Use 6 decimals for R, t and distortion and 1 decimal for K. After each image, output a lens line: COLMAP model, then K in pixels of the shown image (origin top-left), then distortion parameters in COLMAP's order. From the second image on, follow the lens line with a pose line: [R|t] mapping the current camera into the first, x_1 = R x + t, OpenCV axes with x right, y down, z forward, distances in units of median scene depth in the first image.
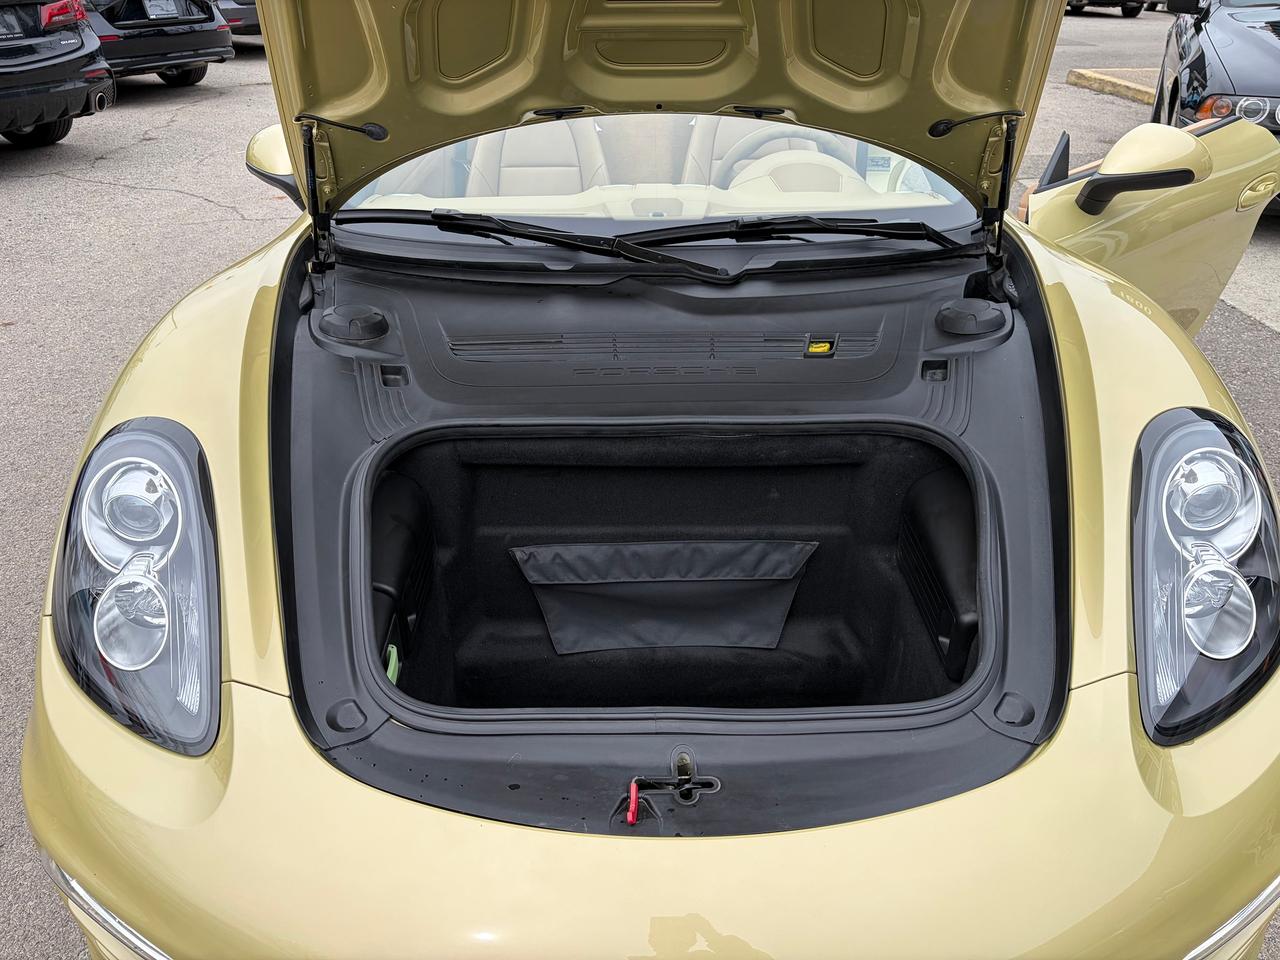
lens RADIAL K [[973.0, 0, 634.9], [0, 973.0, 483.9], [0, 0, 1]] dist [0.058659, -0.061272]
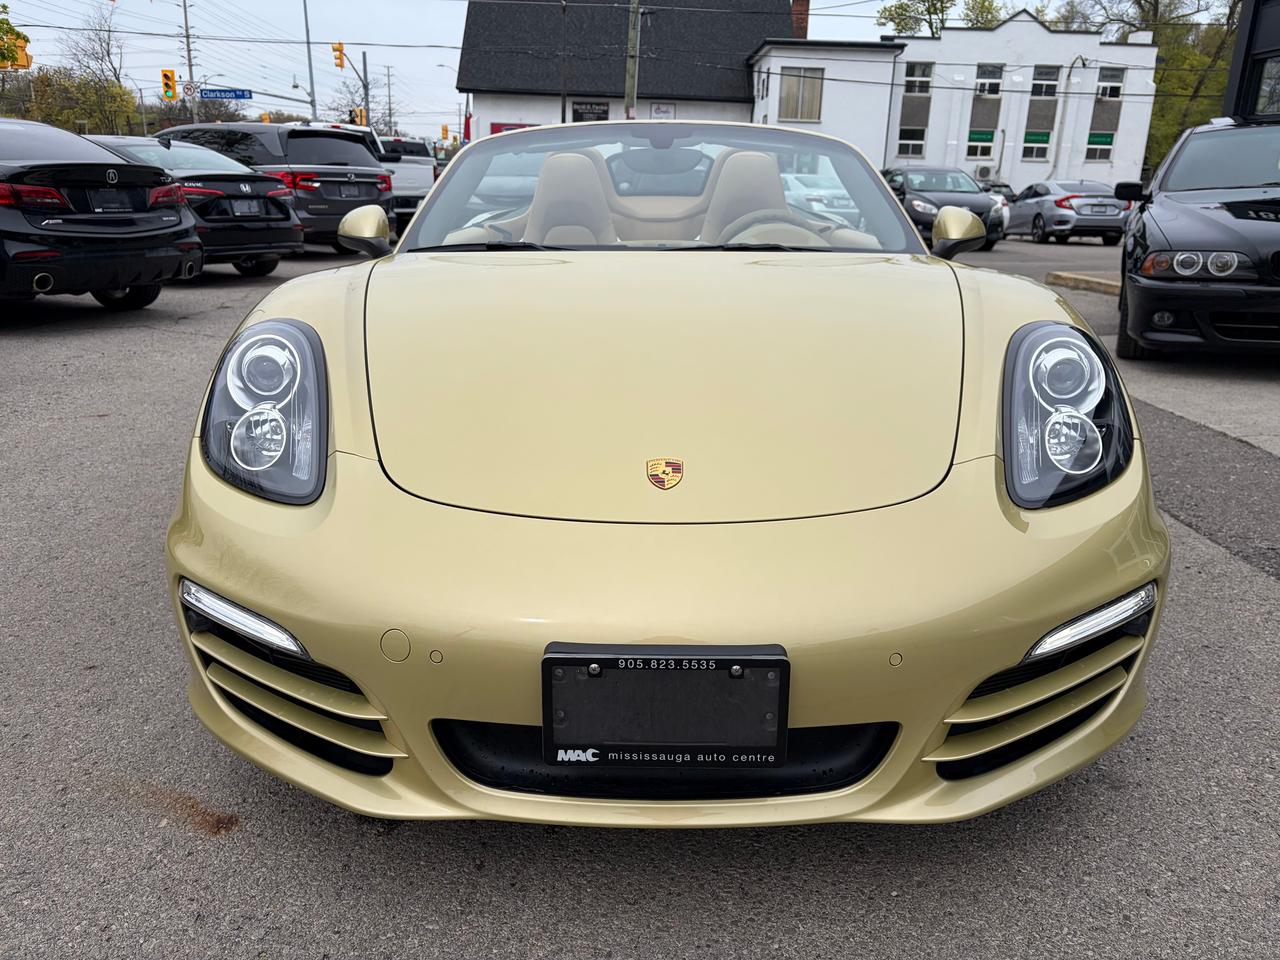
lens RADIAL K [[973.0, 0, 637.5], [0, 973.0, 485.7], [0, 0, 1]] dist [0.058659, -0.061272]
pose [[0.999693, 0.014609, -0.020019, 0.014774], [-0.018582, 0.976339, -0.215448, 0.210099], [0.016398, 0.215753, 0.976310, -0.124143]]
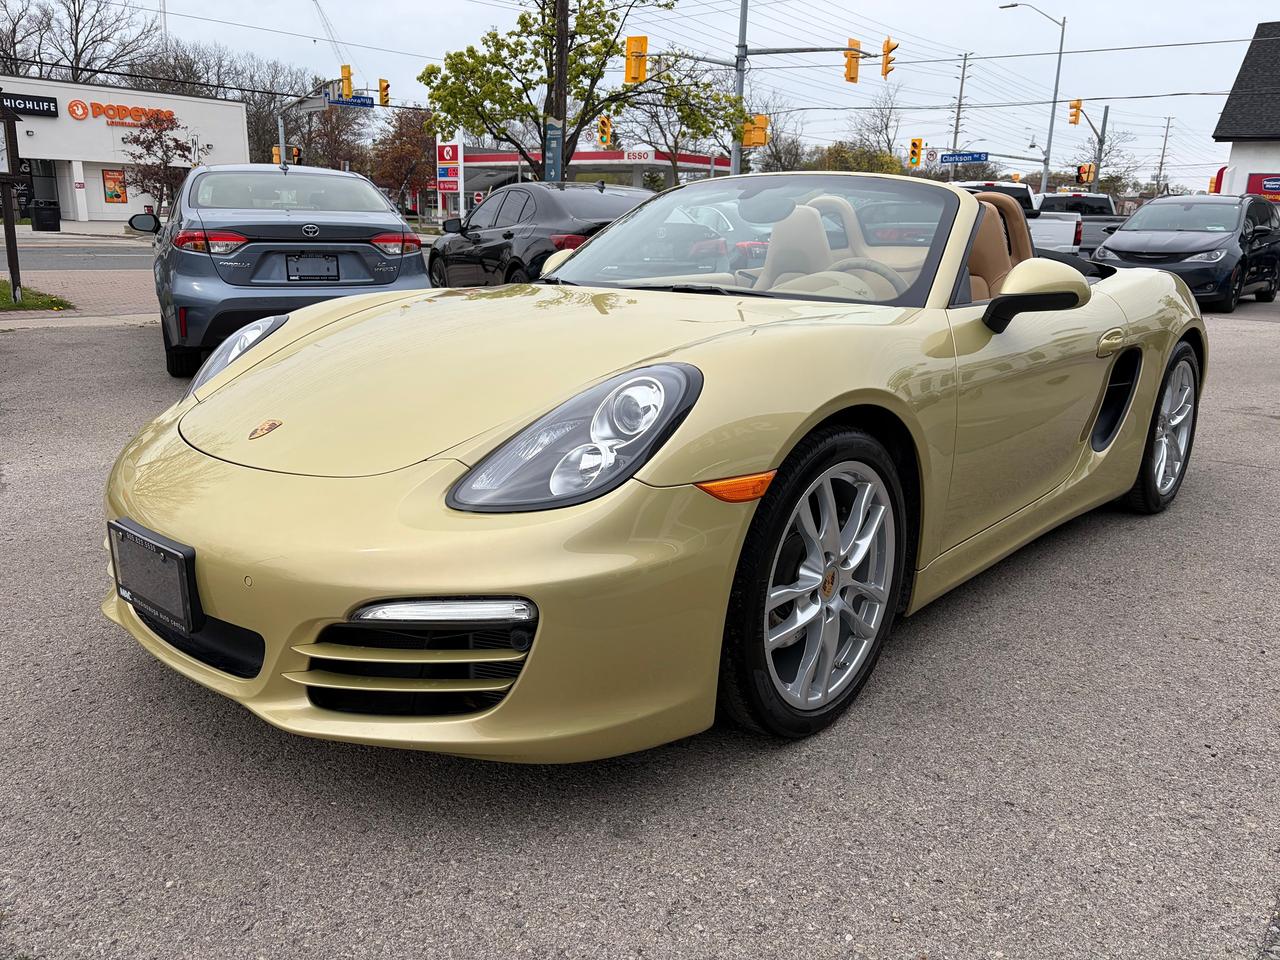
lens RADIAL K [[973.0, 0, 635.2], [0, 973.0, 483.4], [0, 0, 1]] dist [0.058659, -0.061272]
pose [[0.732322, 0.180014, -0.656734, 0.680655], [-0.349331, 0.927165, -0.135397, 0.132412], [0.584528, 0.328572, 0.741868, 0.016290]]
